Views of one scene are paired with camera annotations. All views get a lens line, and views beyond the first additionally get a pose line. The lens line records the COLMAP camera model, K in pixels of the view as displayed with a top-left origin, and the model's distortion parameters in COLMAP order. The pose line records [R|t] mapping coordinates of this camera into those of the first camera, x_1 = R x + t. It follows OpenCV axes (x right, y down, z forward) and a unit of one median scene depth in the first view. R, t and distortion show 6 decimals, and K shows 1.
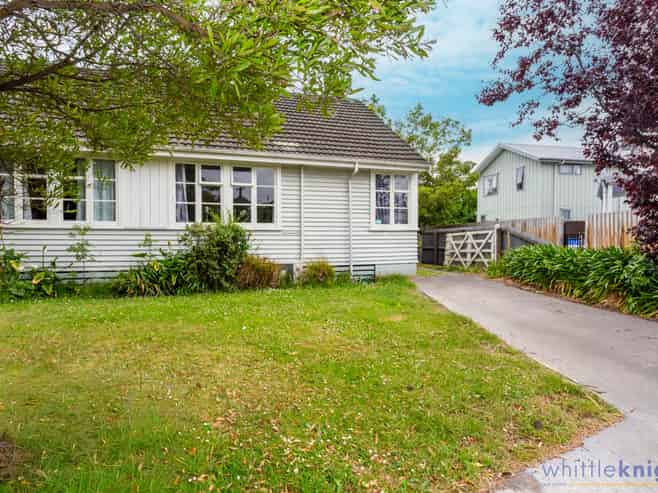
lens RADIAL K [[358.9, 0, 320.7], [0, 358.9, 246.0], [0, 0, 1]] dist [-0.002980, 0.000461]
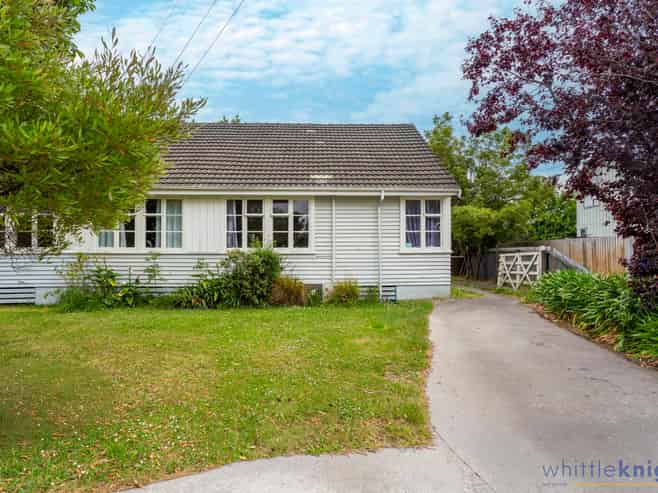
lens RADIAL K [[346.9, 0, 329.0], [0, 346.9, 246.5], [0, 0, 1]] dist [-0.003236, -0.000483]
pose [[0.966494, -0.005191, -0.256638, 0.221128], [-0.004259, 0.999334, -0.036250, -0.028375], [0.256655, 0.036129, 0.965828, -0.041846]]
